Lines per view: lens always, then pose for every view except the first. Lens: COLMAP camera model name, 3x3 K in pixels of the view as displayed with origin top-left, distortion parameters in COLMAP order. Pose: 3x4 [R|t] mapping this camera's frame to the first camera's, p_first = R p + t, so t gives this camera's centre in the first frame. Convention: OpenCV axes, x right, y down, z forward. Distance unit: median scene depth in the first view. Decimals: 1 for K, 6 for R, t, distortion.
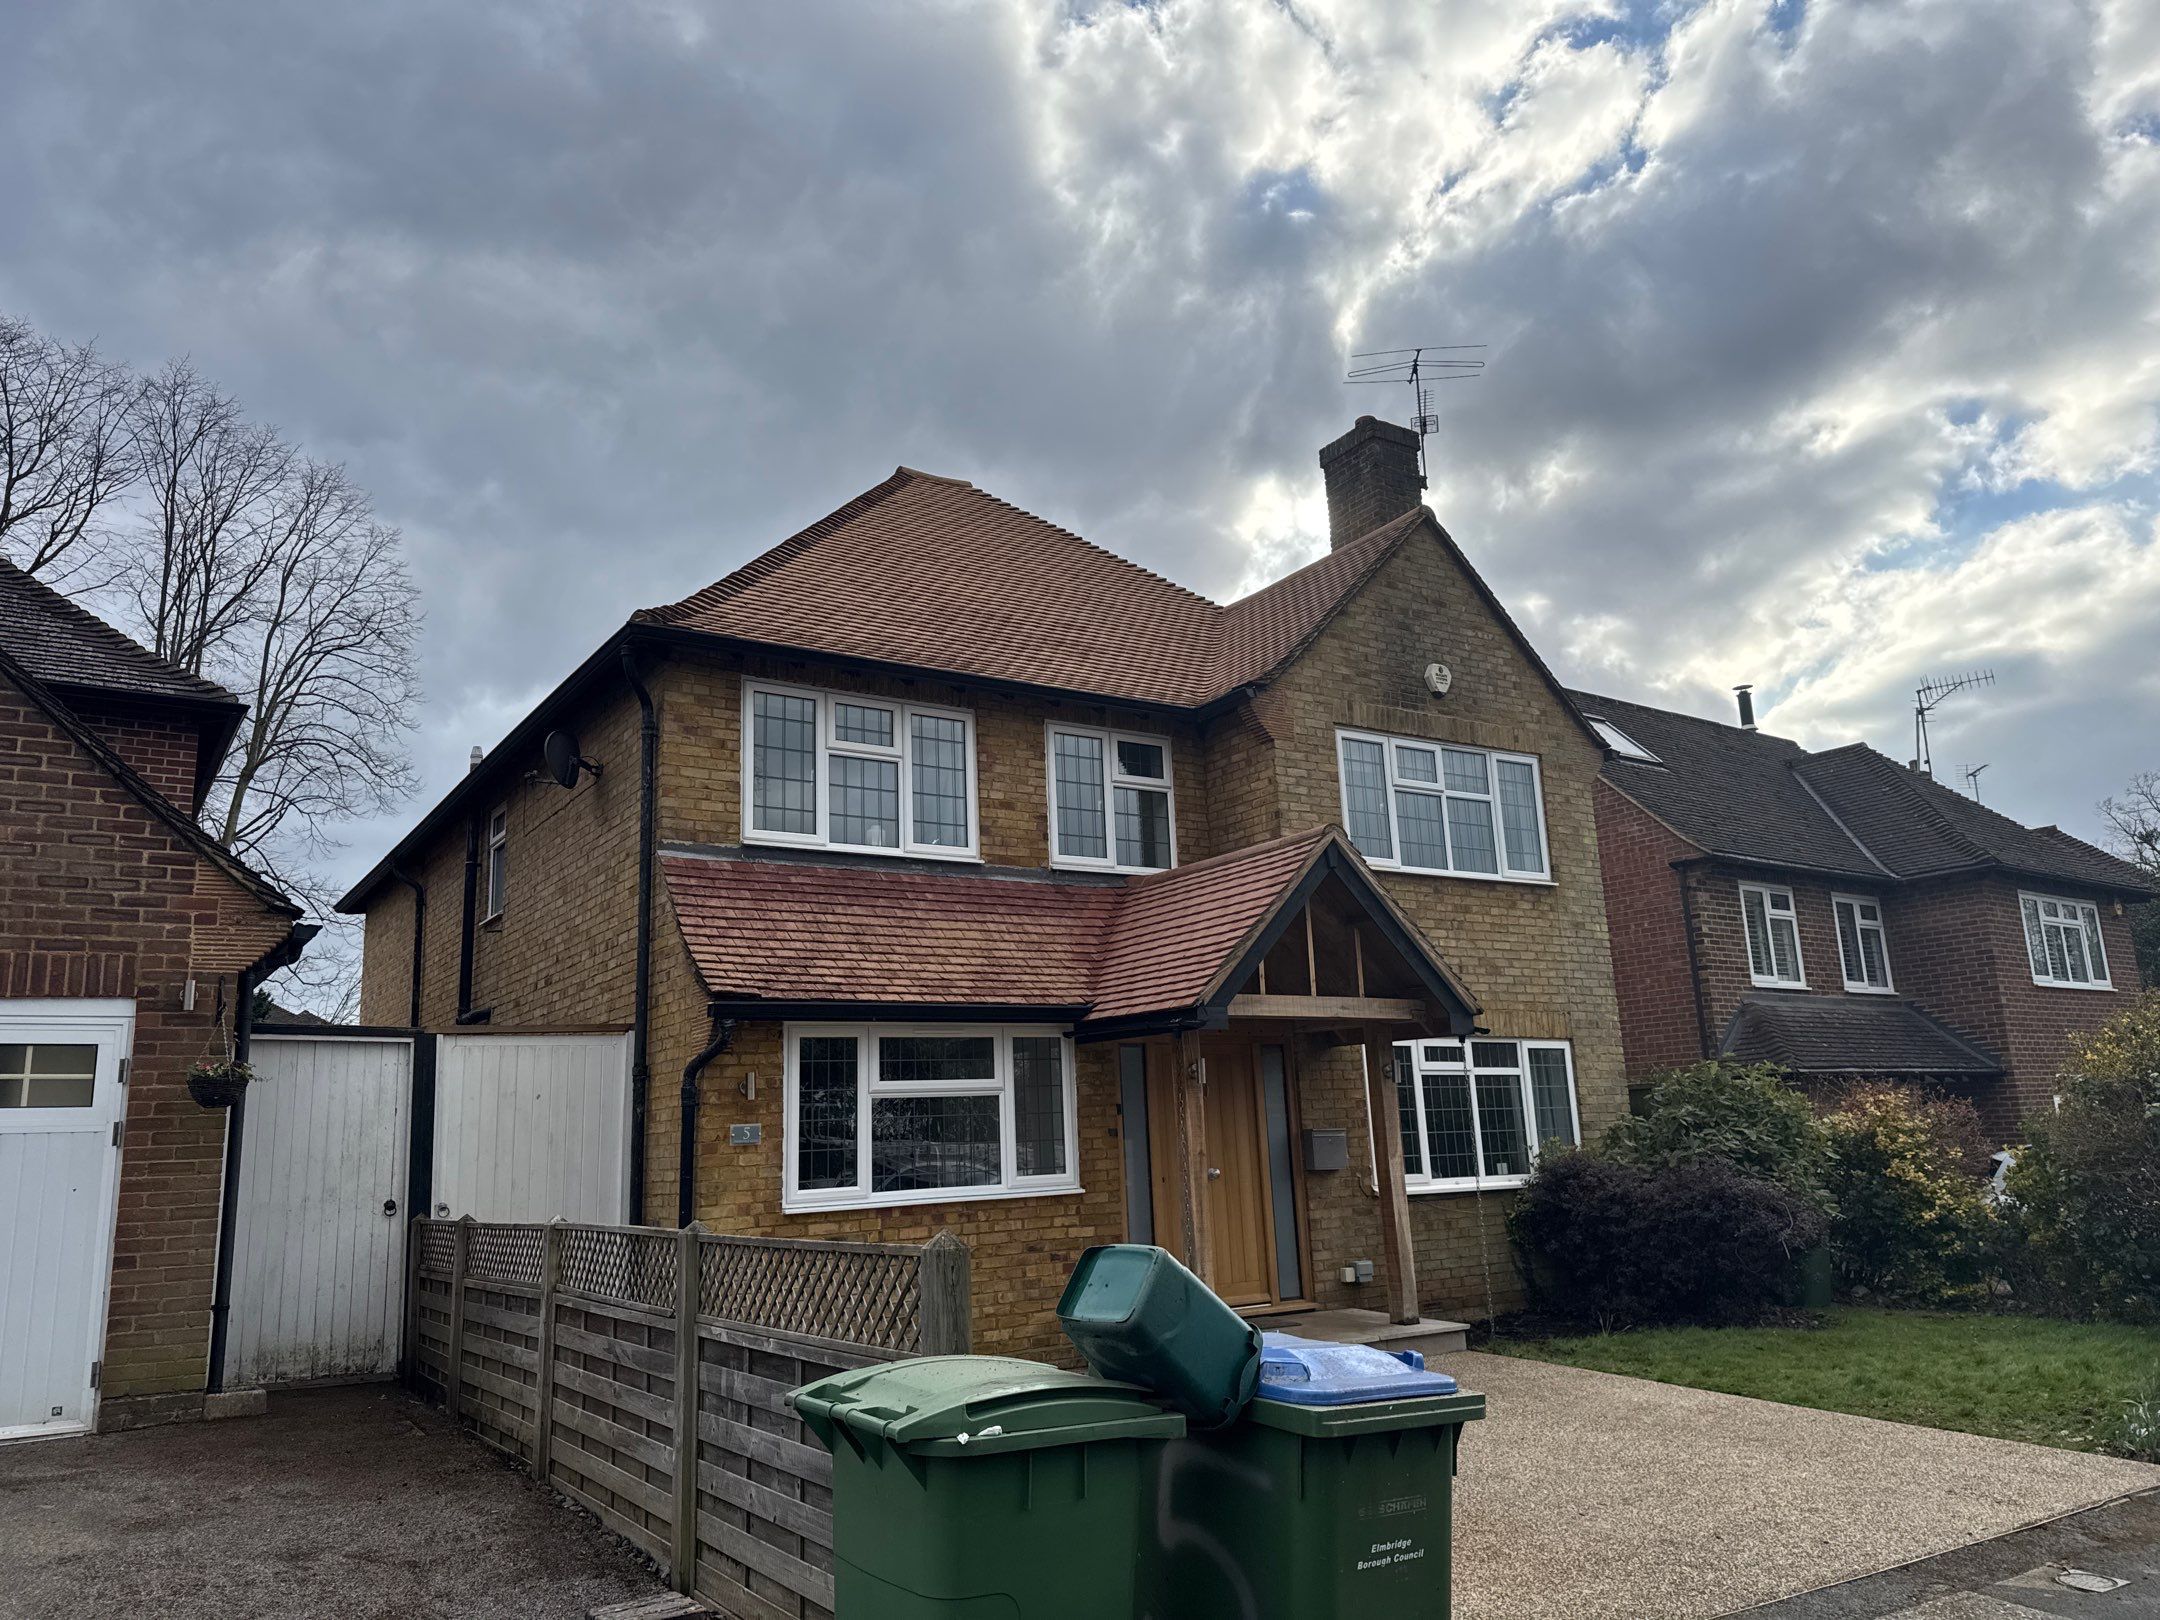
lens RADIAL K [[1511.7, 0, 1080.7], [0, 1511.7, 800.2], [0, 0, 1]] dist [0.128467, -0.187976]
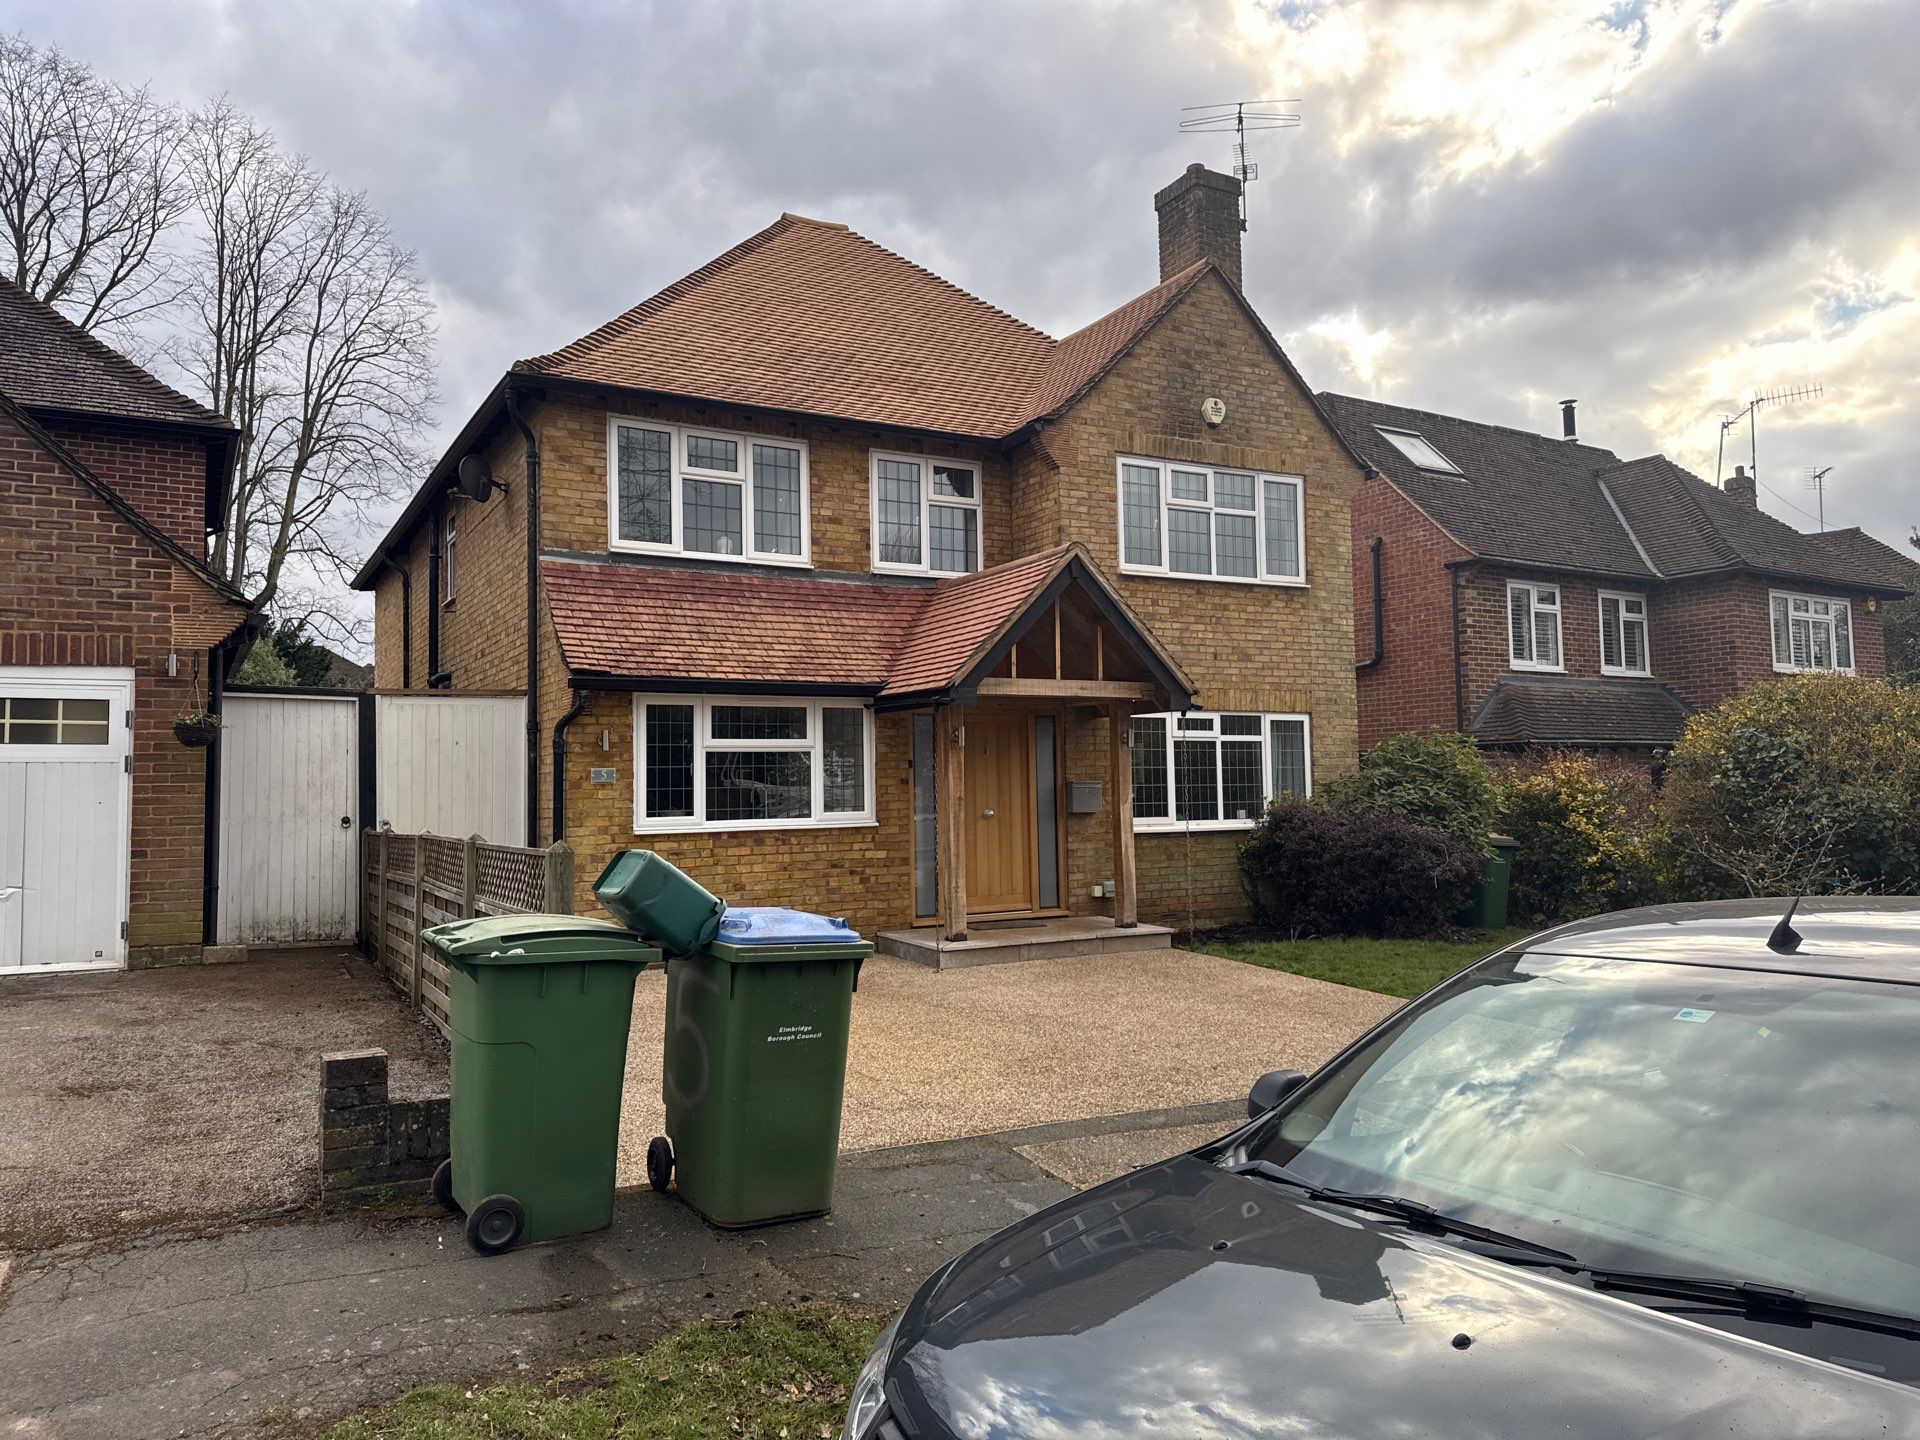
lens RADIAL K [[1343.8, 0, 960.6], [0, 1343.8, 711.3], [0, 0, 1]] dist [0.128467, -0.187976]
pose [[0.997437, 0.018862, -0.069015, 0.126818], [-0.007261, 0.986329, 0.164629, -0.024043], [0.071176, -0.163706, 0.983938, -0.093635]]
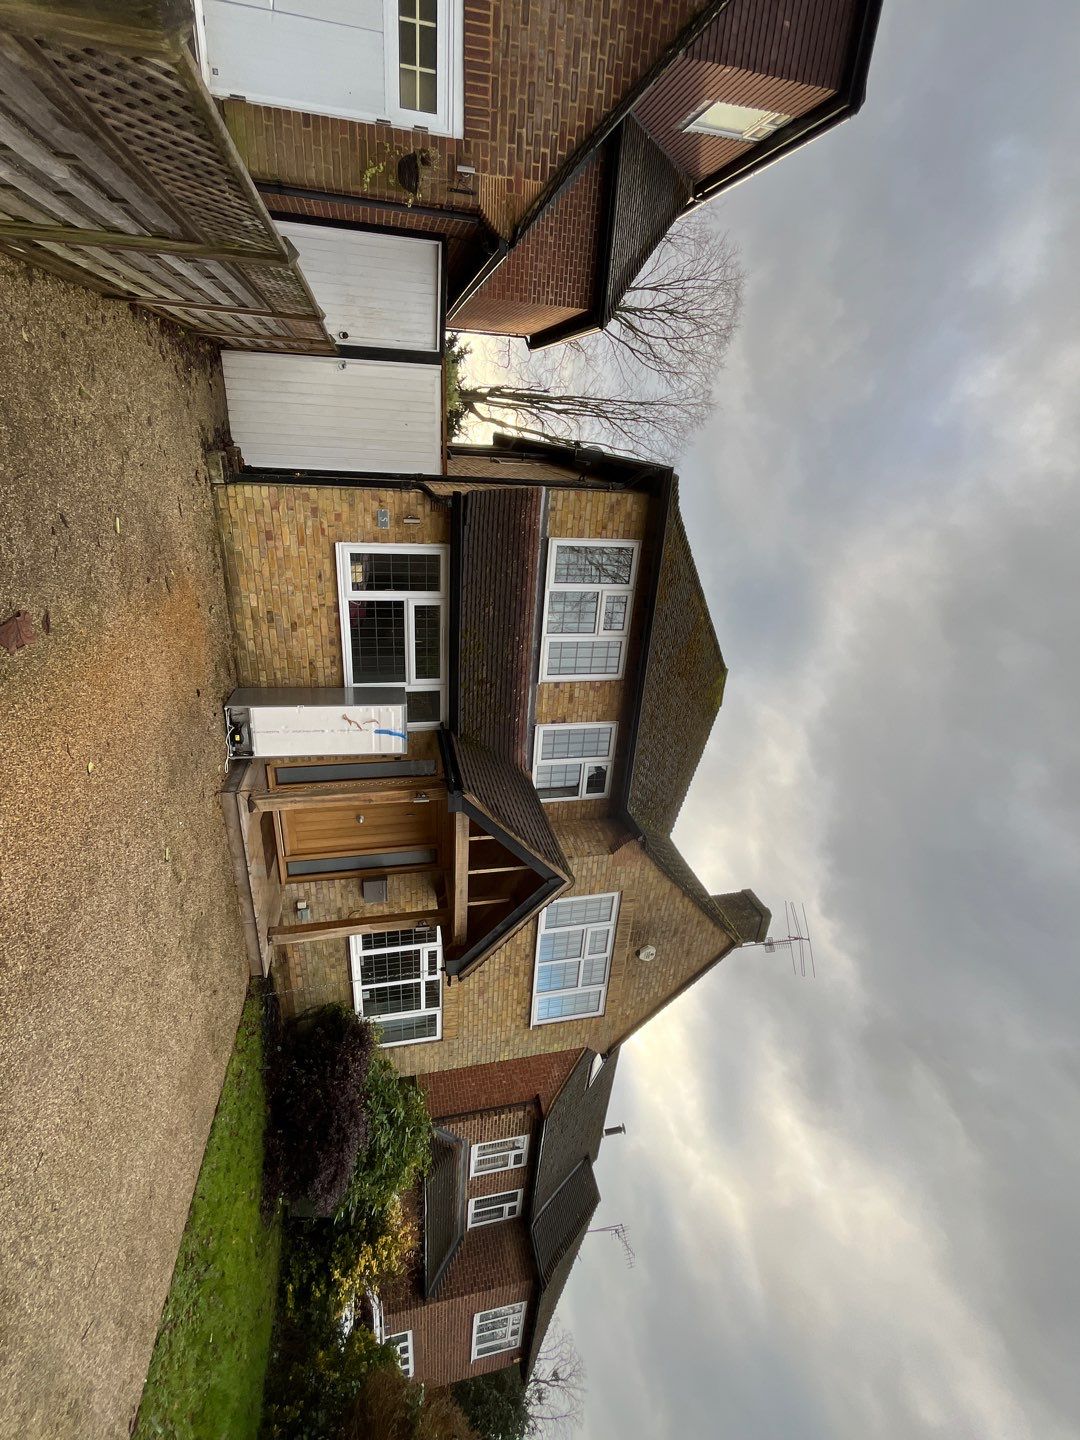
lens RADIAL K [[653.5, 0, 542.4], [0, 653.5, 717.6], [0, 0, 1]] dist [-0.001766, -0.000415]
pose [[0.033190, 0.988545, -0.147229, 0.080694], [-0.999423, 0.031755, -0.012085, 0.044628], [-0.007272, 0.147545, 0.989029, 0.240737]]
